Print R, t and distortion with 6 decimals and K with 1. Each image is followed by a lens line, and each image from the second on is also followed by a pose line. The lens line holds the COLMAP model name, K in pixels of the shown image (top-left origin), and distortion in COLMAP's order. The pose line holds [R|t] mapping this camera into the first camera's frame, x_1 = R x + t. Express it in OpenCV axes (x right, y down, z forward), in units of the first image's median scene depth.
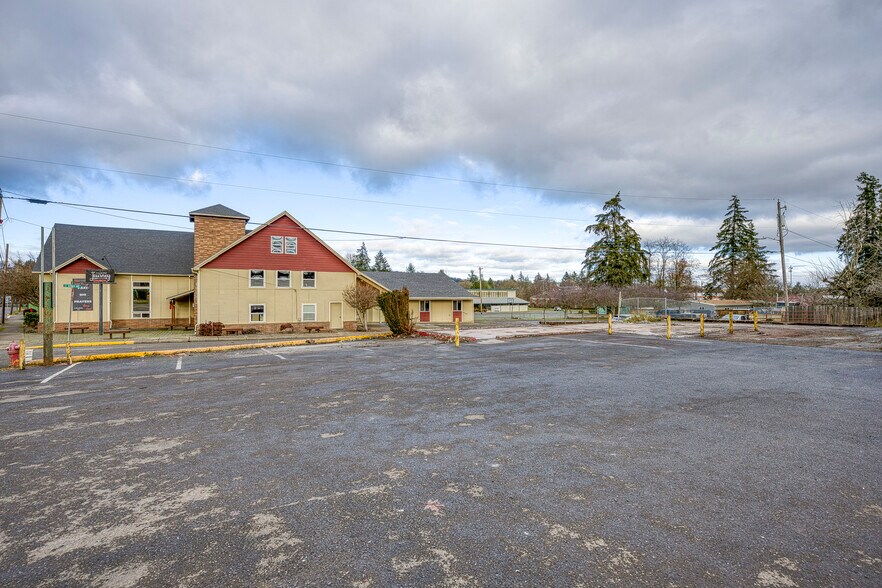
lens RADIAL K [[423.2, 0, 446.3], [0, 423.2, 285.0], [0, 0, 1]] dist [-0.027948, 0.002139]
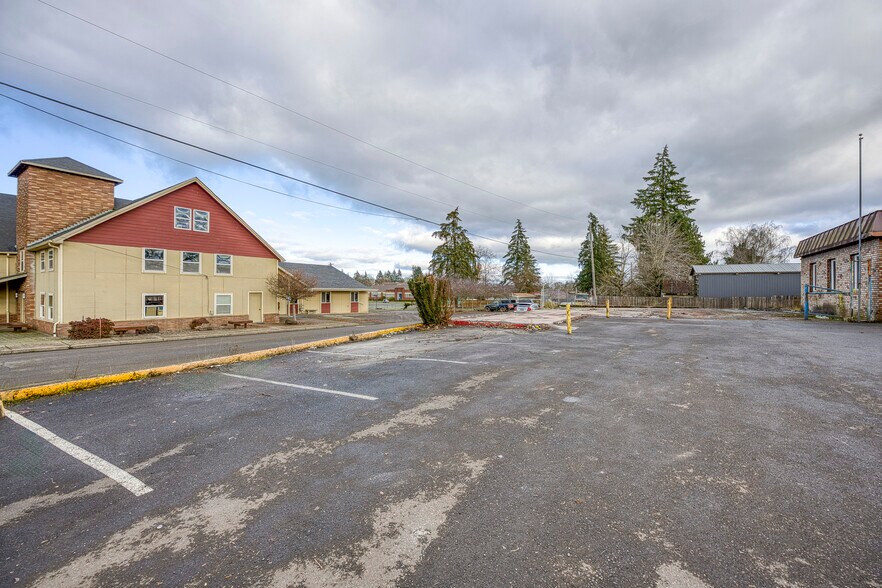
lens RADIAL K [[355.3, 0, 443.2], [0, 355.3, 292.8], [0, 0, 1]] dist [-0.032081, -0.000151]
pose [[0.883112, 0.004924, 0.469136, -0.193448], [-0.019558, 0.999462, 0.026327, 0.011345], [-0.468754, -0.032425, 0.882733, 0.135418]]
